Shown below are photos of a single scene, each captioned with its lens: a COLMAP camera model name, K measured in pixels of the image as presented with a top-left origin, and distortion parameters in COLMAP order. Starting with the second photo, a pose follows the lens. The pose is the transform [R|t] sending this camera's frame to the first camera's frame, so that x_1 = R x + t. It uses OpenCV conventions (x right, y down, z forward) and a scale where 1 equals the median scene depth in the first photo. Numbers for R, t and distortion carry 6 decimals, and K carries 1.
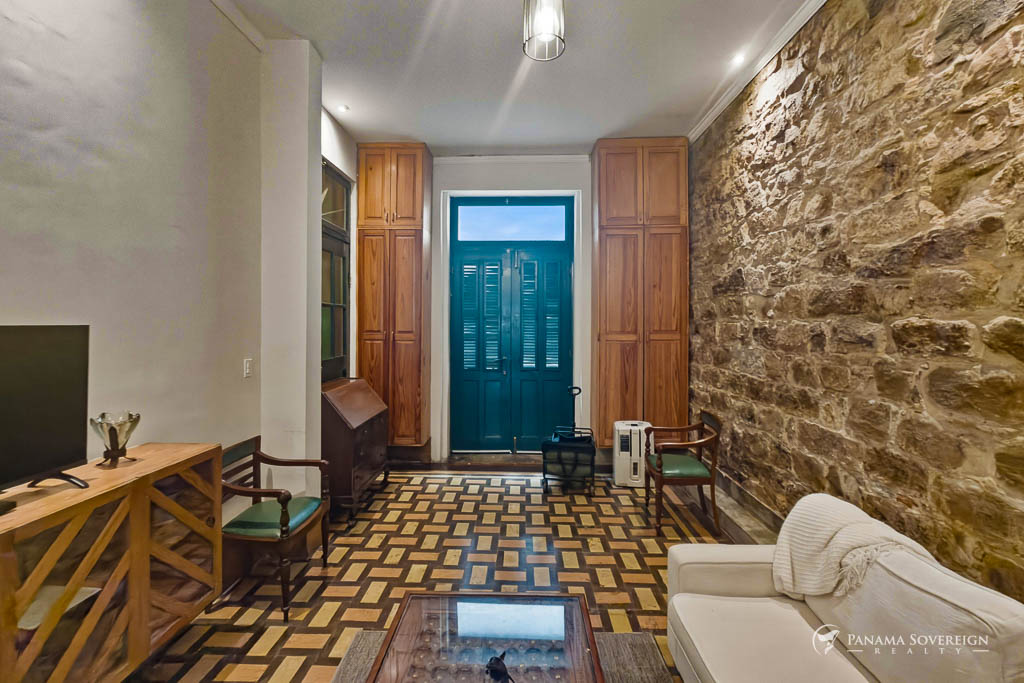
lens RADIAL K [[430.3, 0, 509.6], [0, 430.3, 334.5], [0, 0, 1]] dist [0.000413, -0.000308]
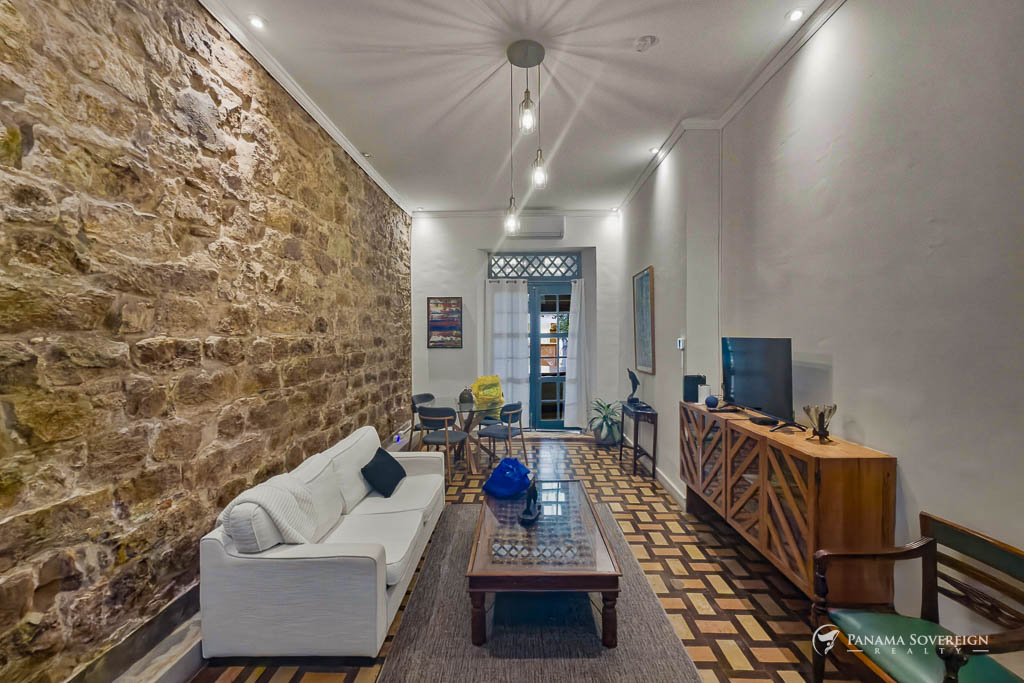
lens RADIAL K [[430.3, 0, 514.0], [0, 430.3, 338.2], [0, 0, 1]] dist [0.000413, -0.000308]
pose [[-0.999985, 0.005221, -0.001531, 0.044887], [0.005165, 0.999397, 0.034339, -0.068088], [0.001709, 0.034330, -0.999409, 2.133783]]
